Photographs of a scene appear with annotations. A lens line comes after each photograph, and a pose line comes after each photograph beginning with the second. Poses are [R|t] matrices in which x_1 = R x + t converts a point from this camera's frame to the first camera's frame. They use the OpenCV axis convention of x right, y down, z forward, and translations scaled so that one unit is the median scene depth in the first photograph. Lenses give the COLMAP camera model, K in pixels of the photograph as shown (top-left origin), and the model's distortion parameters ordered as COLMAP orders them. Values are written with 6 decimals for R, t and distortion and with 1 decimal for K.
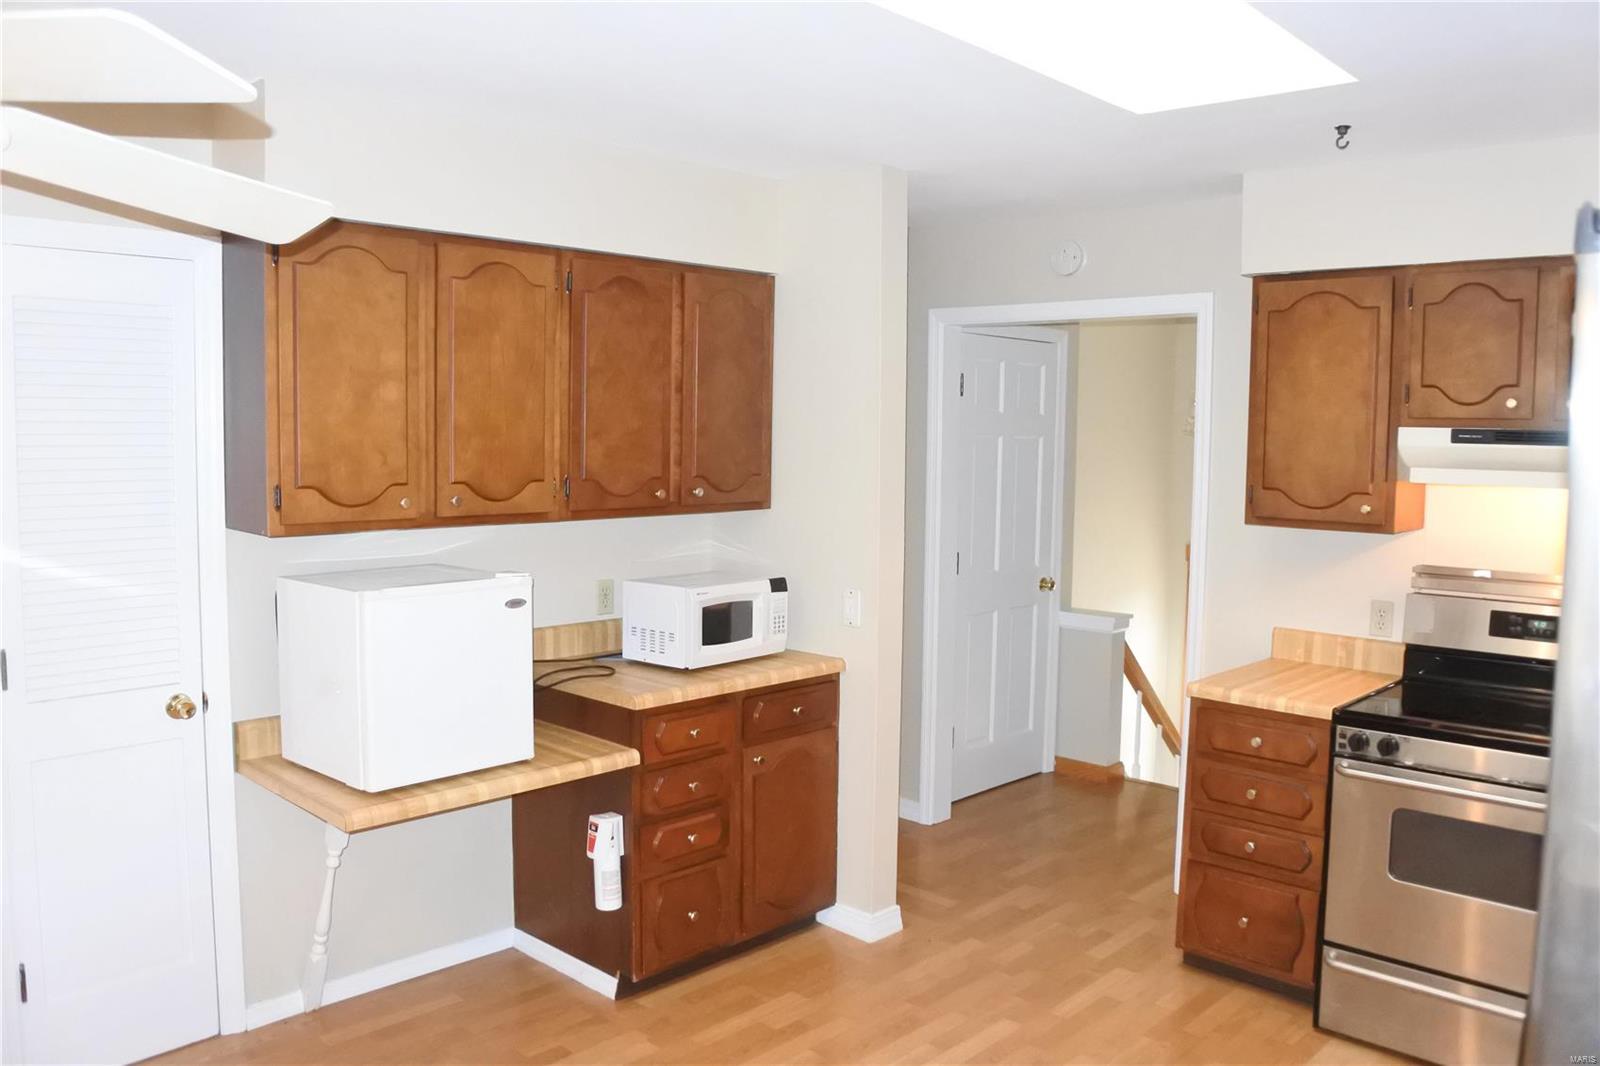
lens RADIAL K [[1245.9, 0, 803.6], [0, 1245.9, 540.0], [0, 0, 1]] dist [-0.126341, 0.068306]
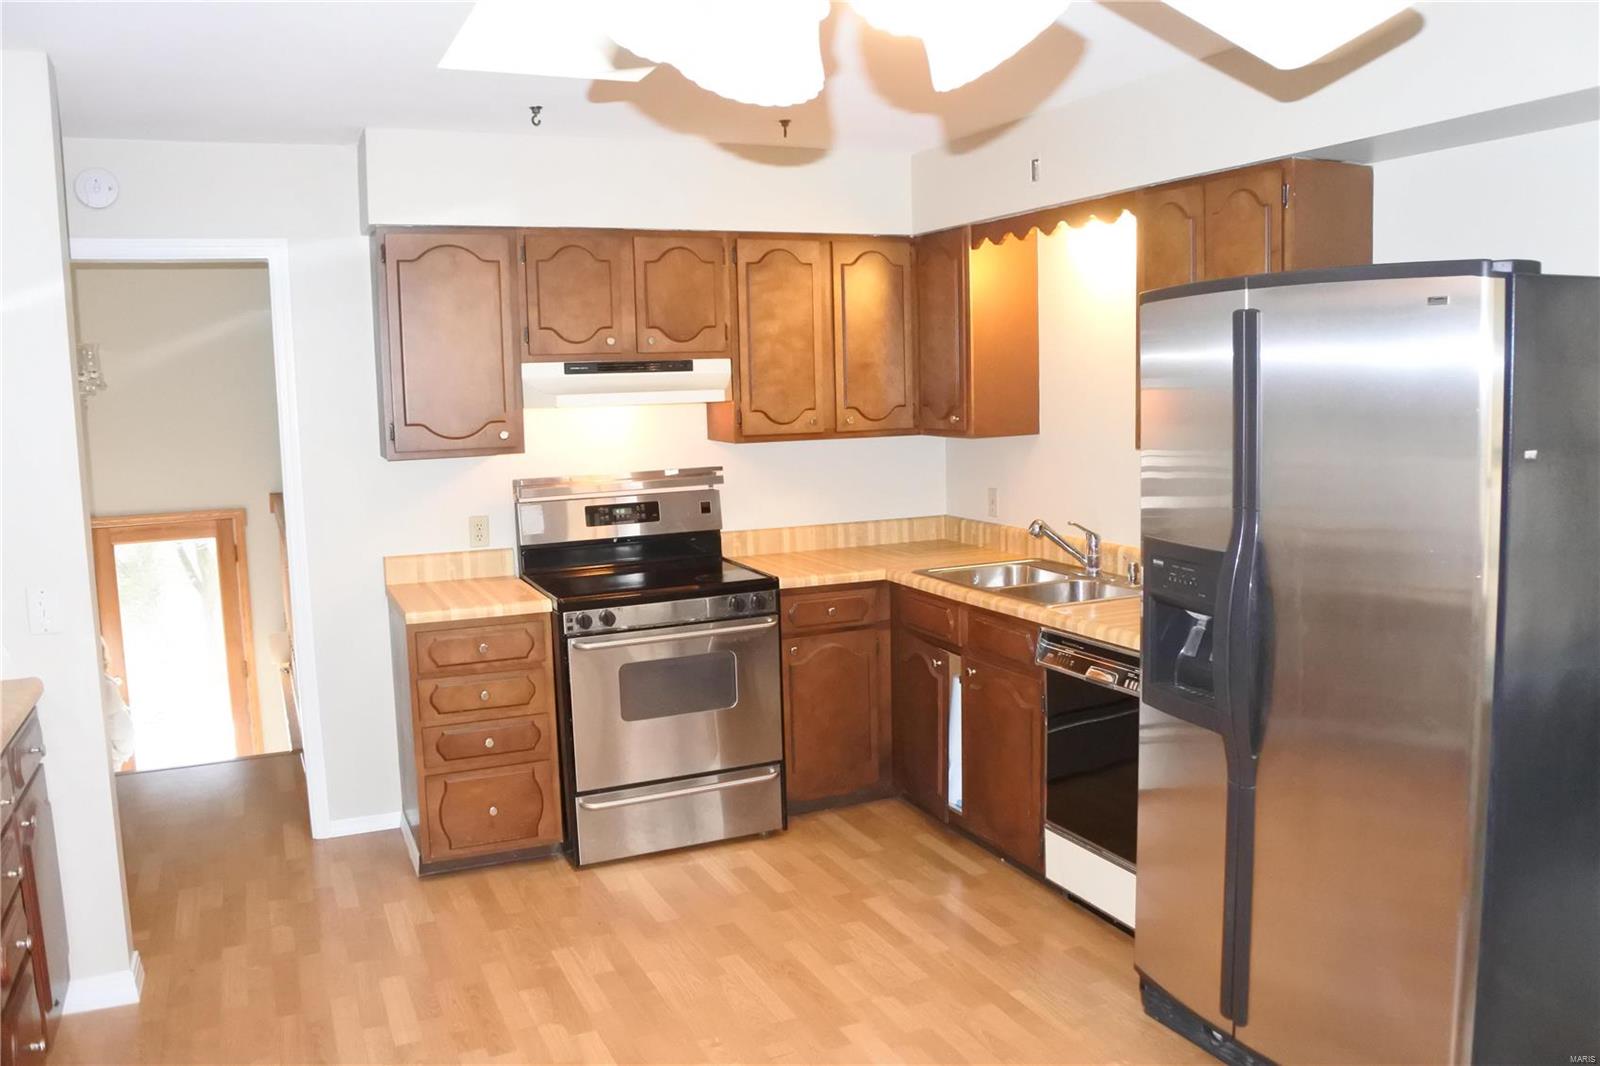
lens RADIAL K [[1245.9, 0, 806.3], [0, 1245.9, 525.3], [0, 0, 1]] dist [-0.126341, 0.068306]
pose [[0.374111, -0.128762, 0.918401, -0.547325], [0.110057, 0.989480, 0.093895, -0.019111], [-0.920830, 0.065949, 0.384347, 0.292381]]
